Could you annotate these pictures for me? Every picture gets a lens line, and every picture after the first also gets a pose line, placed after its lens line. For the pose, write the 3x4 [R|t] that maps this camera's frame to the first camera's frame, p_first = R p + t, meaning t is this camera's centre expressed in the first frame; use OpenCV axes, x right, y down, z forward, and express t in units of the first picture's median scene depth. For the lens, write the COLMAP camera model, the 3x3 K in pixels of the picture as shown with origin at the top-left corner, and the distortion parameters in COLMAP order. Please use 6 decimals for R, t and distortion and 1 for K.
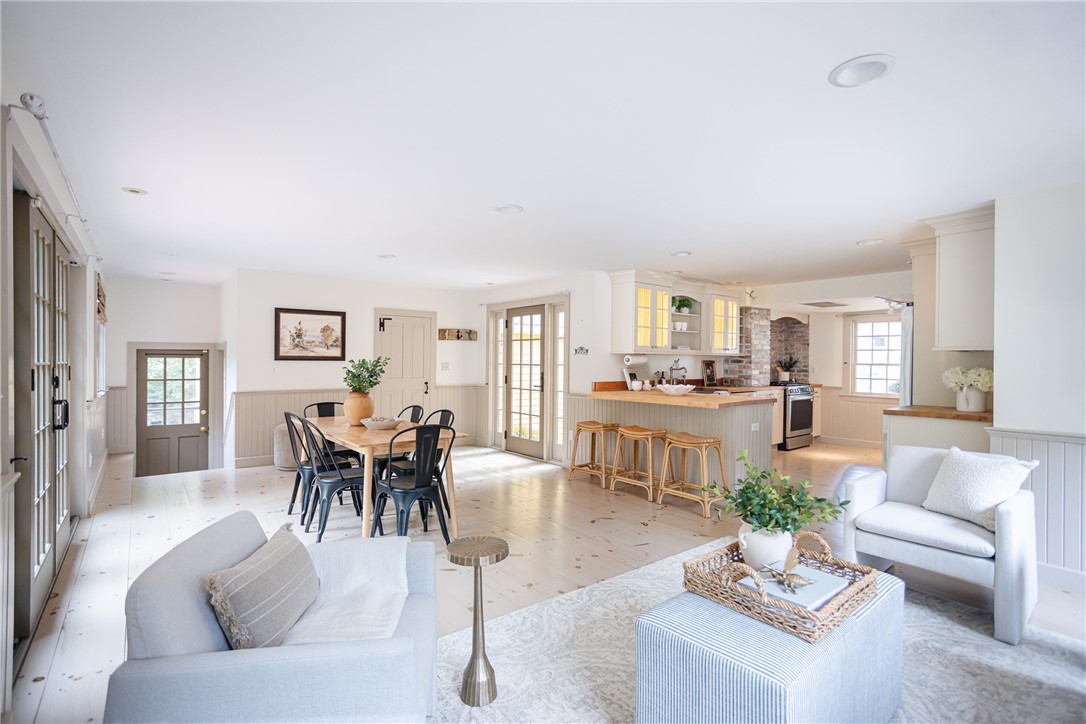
lens RADIAL K [[512.6, 0, 568.7], [0, 512.6, 364.8], [0, 0, 1]] dist [-0.023669, 0.008952]
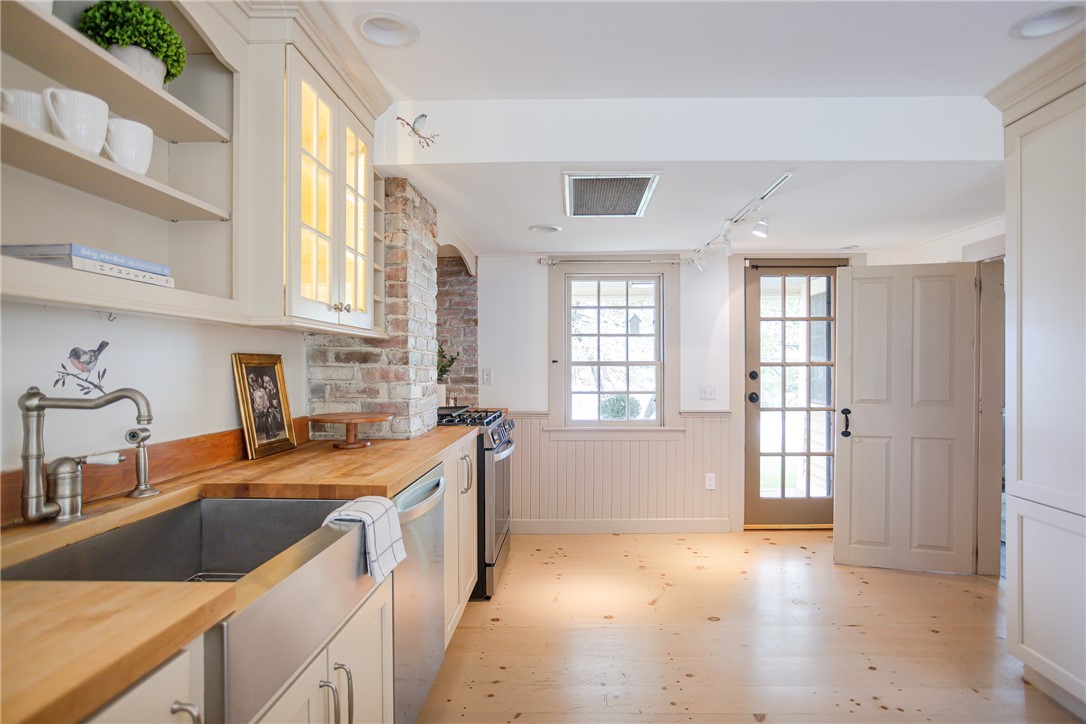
lens RADIAL K [[551.2, 0, 546.1], [0, 551.2, 366.4], [0, 0, 1]] dist [-0.023484, 0.007215]
pose [[0.672821, -0.012796, 0.739695, 0.176466], [0.015927, 0.999869, 0.002810, -0.000543], [-0.739634, 0.009890, 0.672936, 0.747351]]
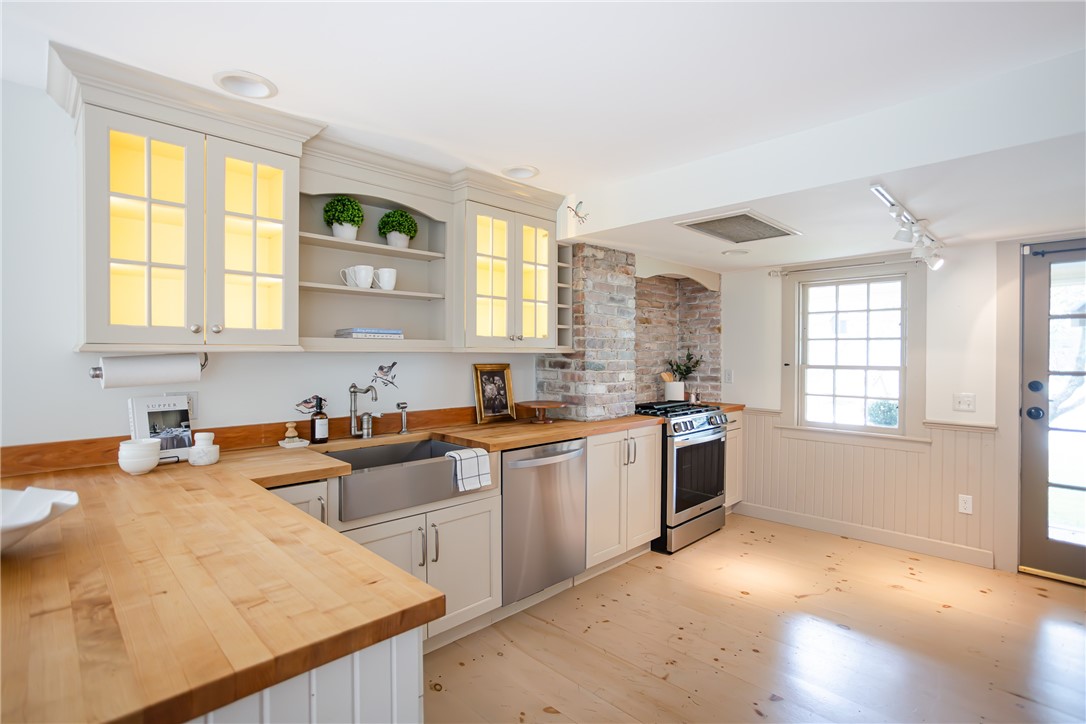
lens RADIAL K [[512.6, 0, 570.7], [0, 512.6, 360.3], [0, 0, 1]] dist [-0.023669, 0.008952]
pose [[0.994535, -0.008259, 0.104072, 0.310259], [0.007761, 0.999956, 0.005194, -0.013878], [-0.104110, -0.004357, 0.994556, 0.579407]]
